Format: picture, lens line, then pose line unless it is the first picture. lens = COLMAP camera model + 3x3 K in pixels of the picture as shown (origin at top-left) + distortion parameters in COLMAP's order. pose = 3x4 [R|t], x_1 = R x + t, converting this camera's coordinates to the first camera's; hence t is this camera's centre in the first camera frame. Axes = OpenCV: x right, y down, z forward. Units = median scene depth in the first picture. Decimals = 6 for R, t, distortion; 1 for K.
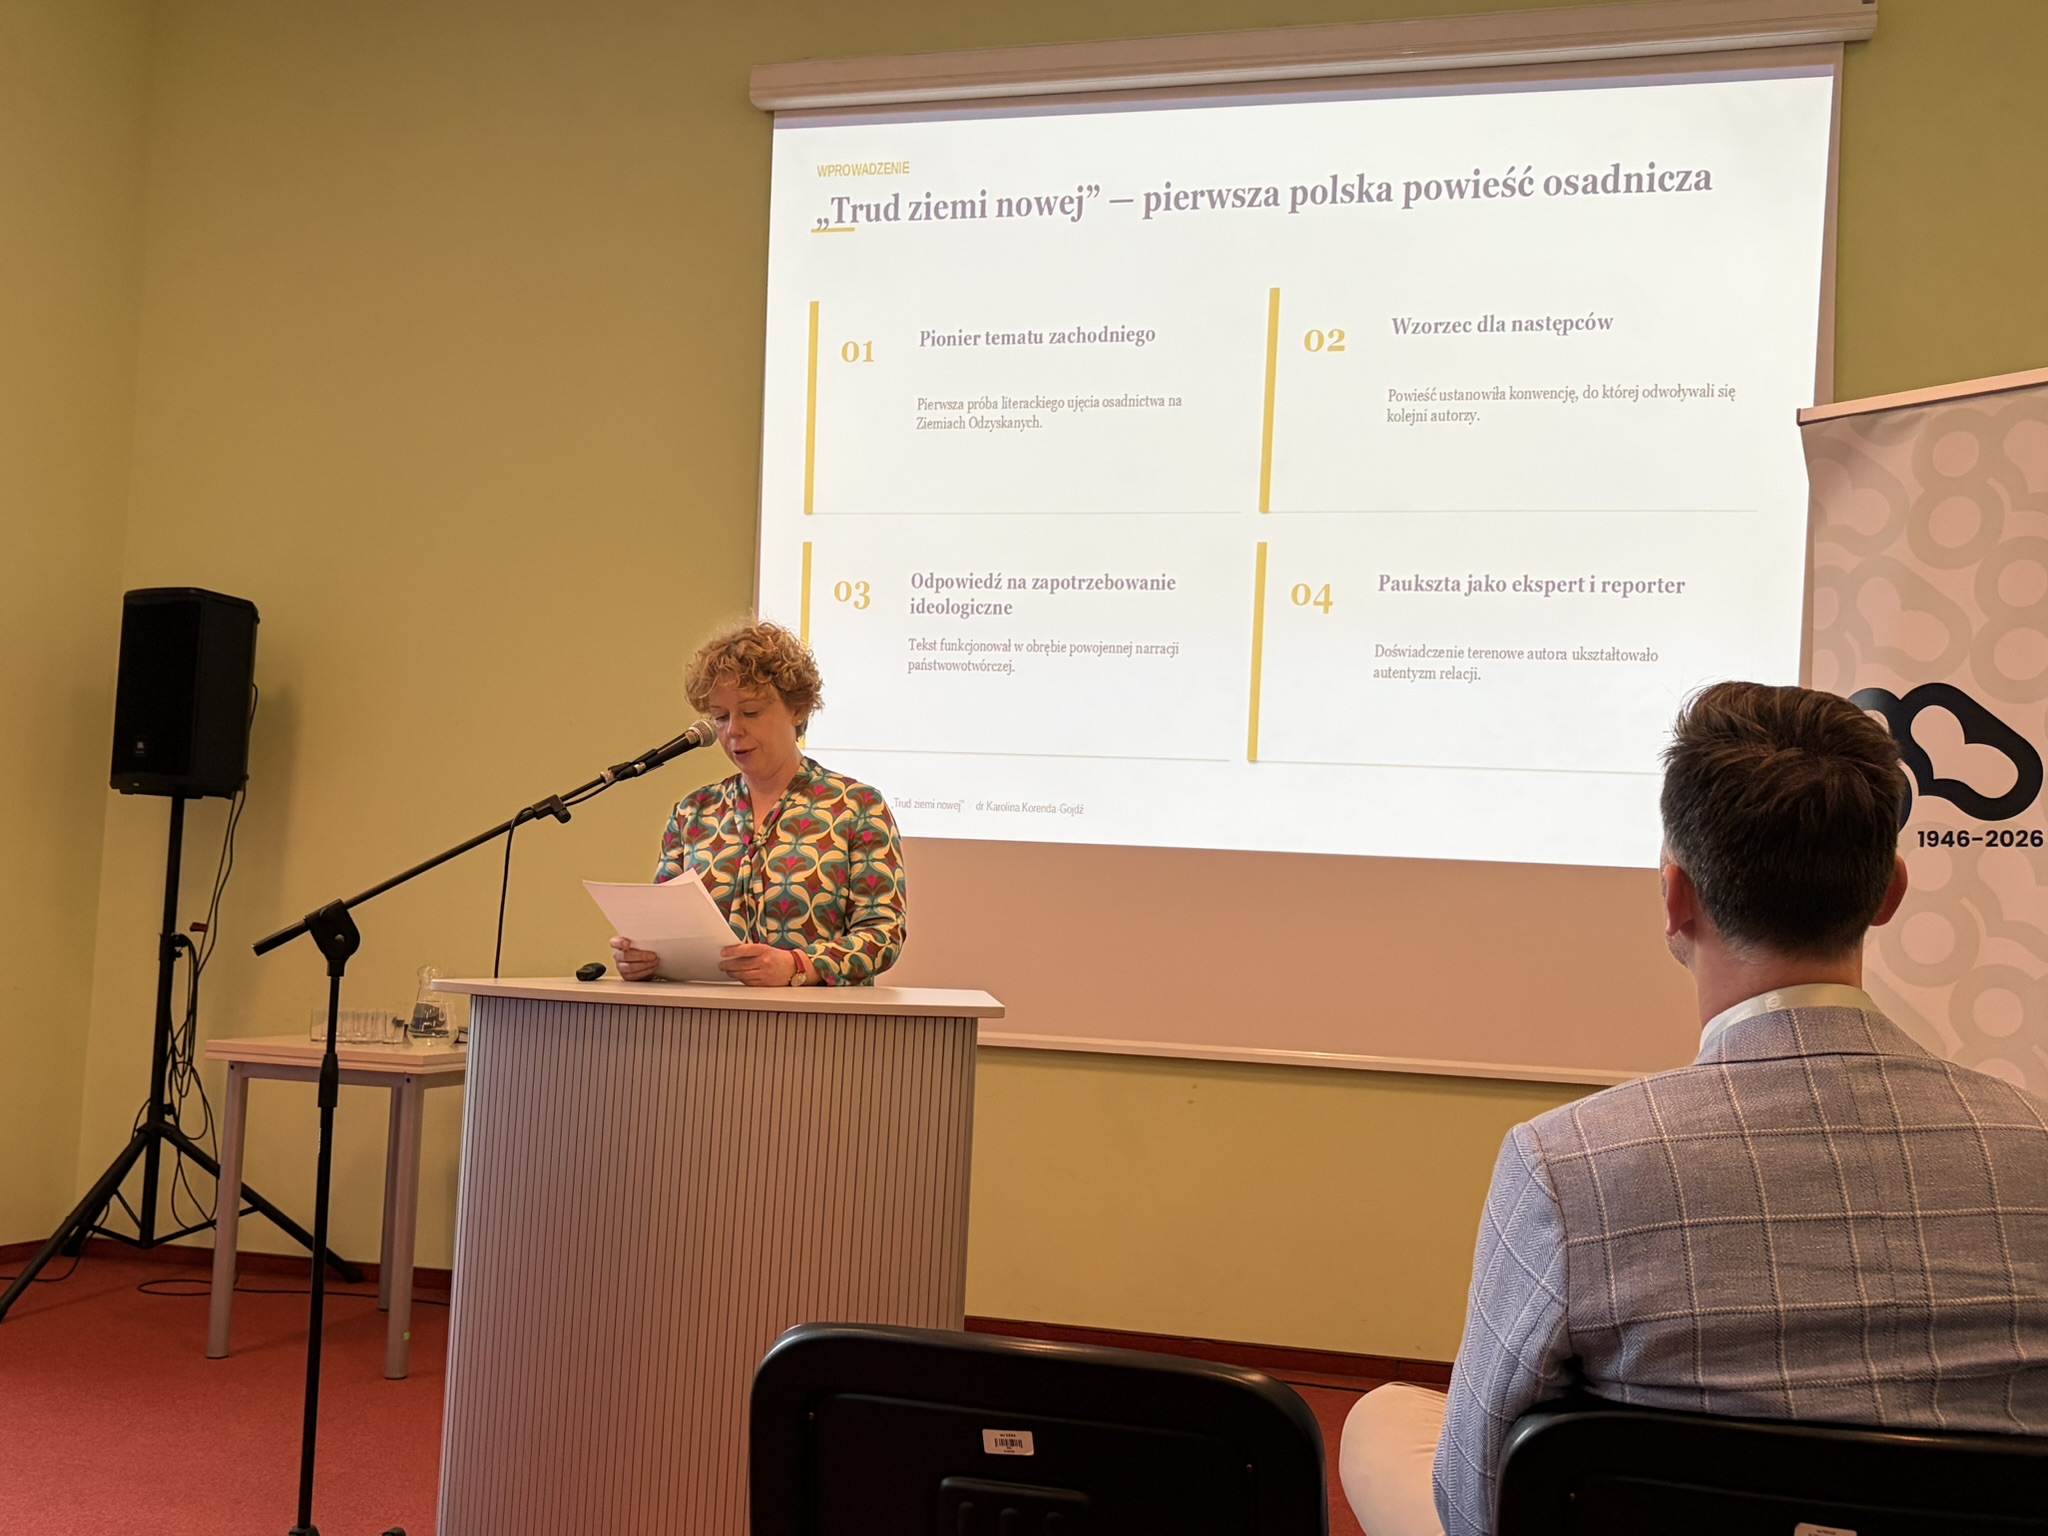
lens RADIAL K [[2049.0, 0, 1151.4], [0, 2049.0, 764.9], [0, 0, 1]] dist [0.039671, -0.007395]
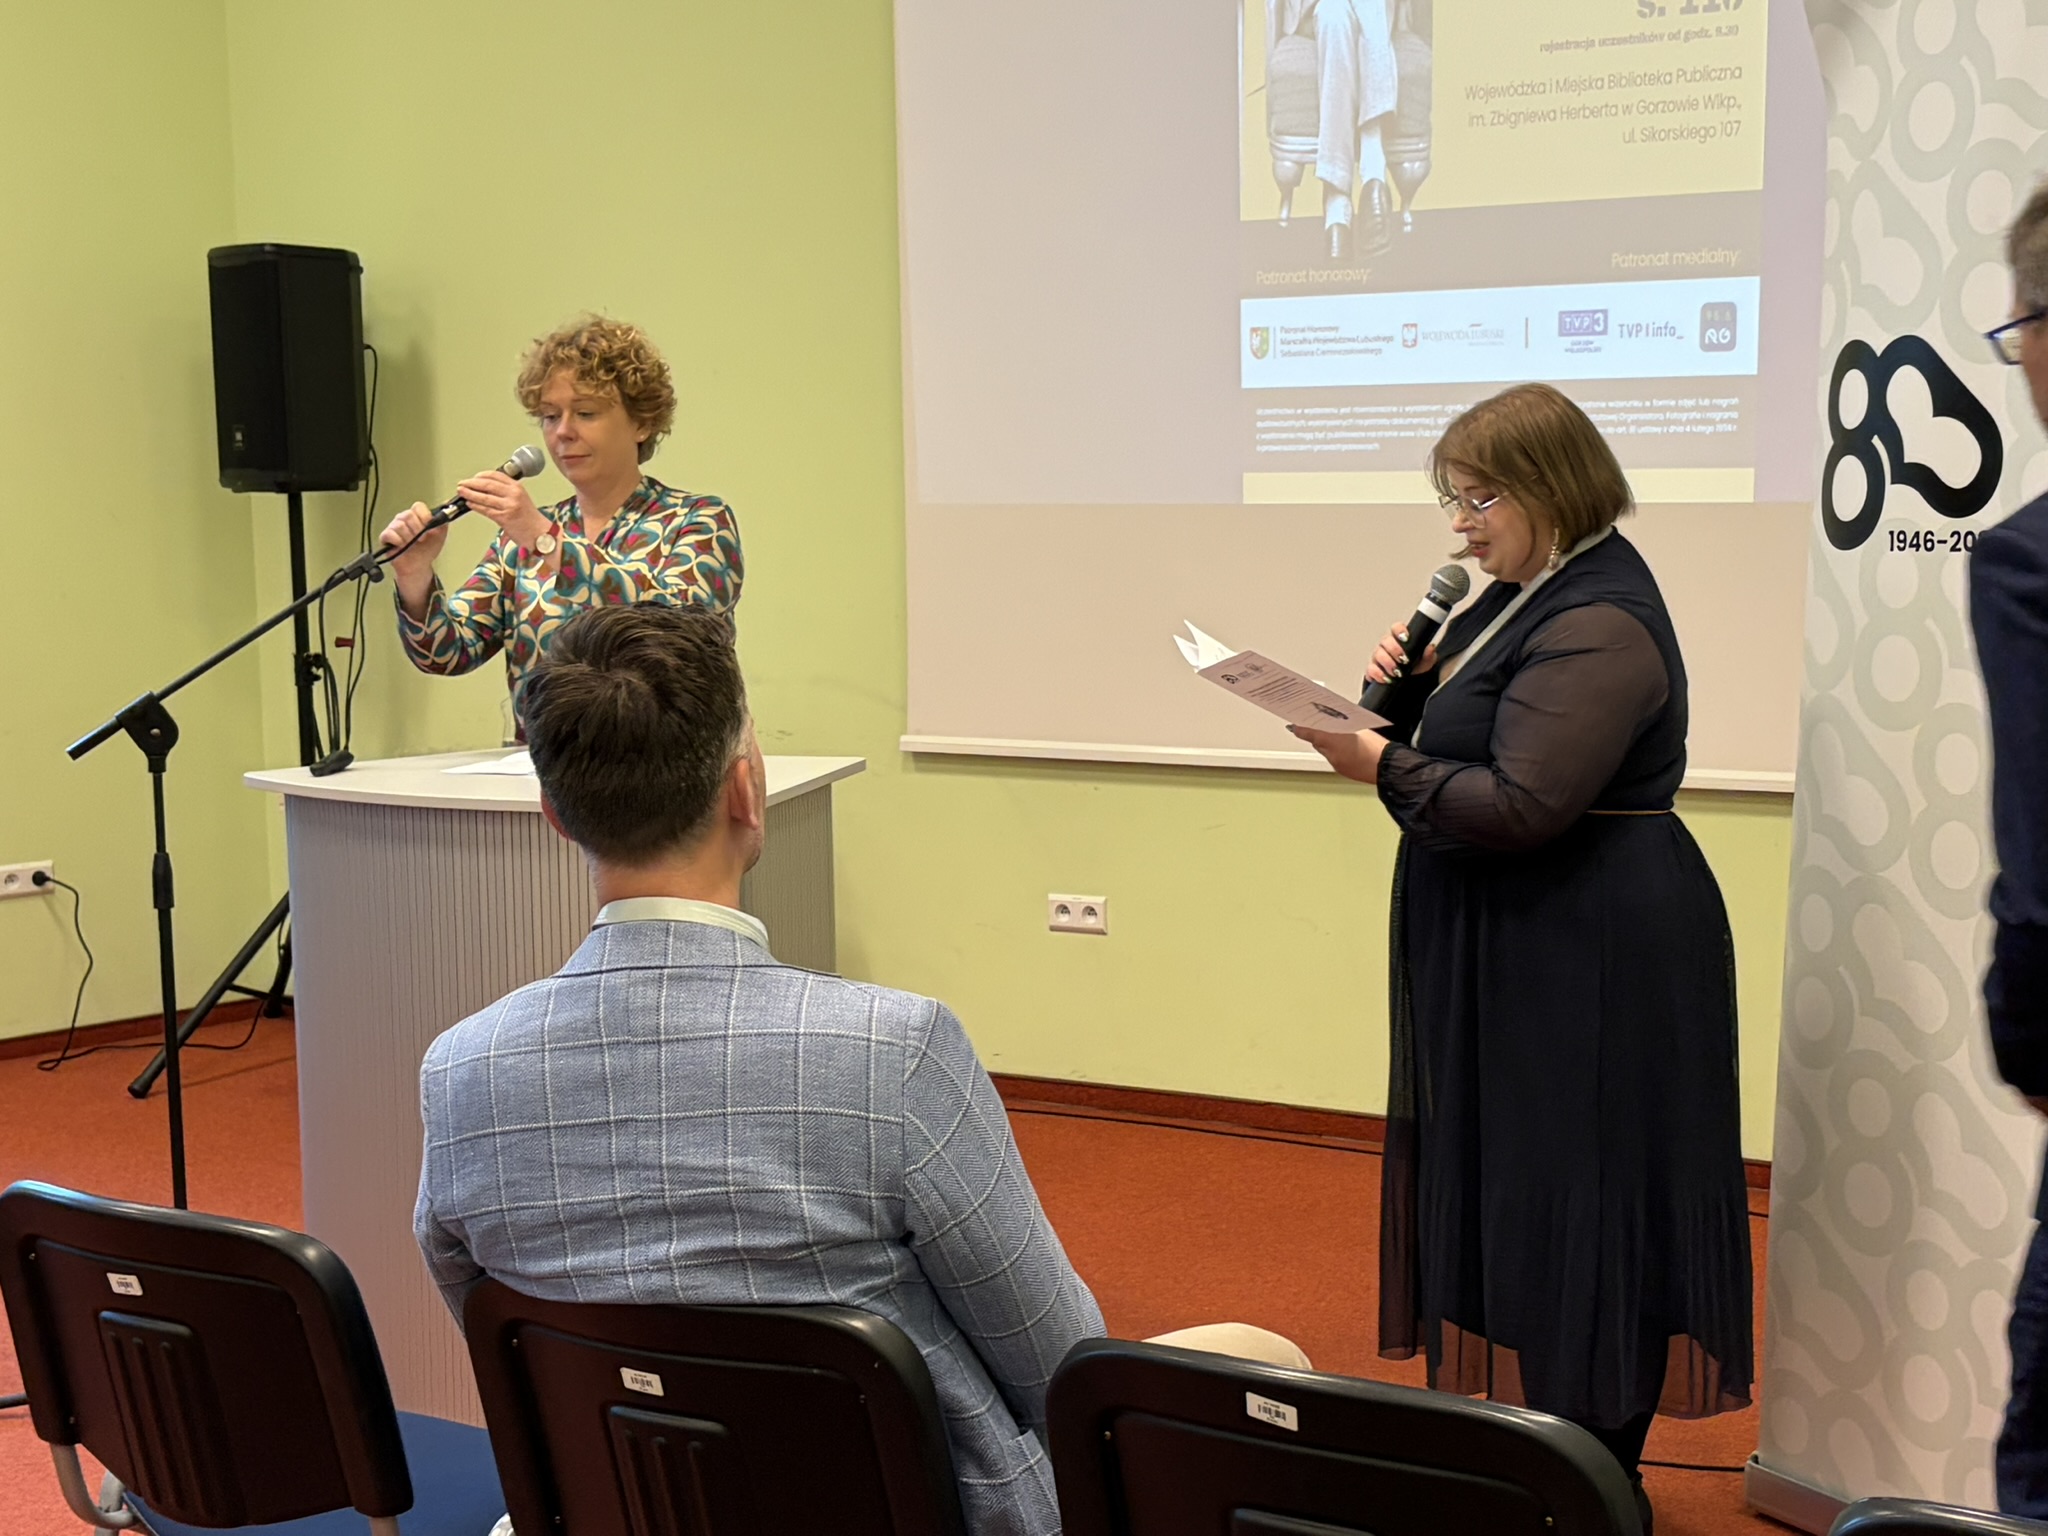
lens RADIAL K [[3052.4, 0, 1087.4], [0, 3052.4, 775.7], [0, 0, 1]] dist [0.254147, -1.042082]
pose [[0.948696, -0.027791, -0.314965, 0.494708], [0.081371, 0.984038, 0.158267, -0.094350], [0.305539, -0.175777, 0.935814, -0.216606]]
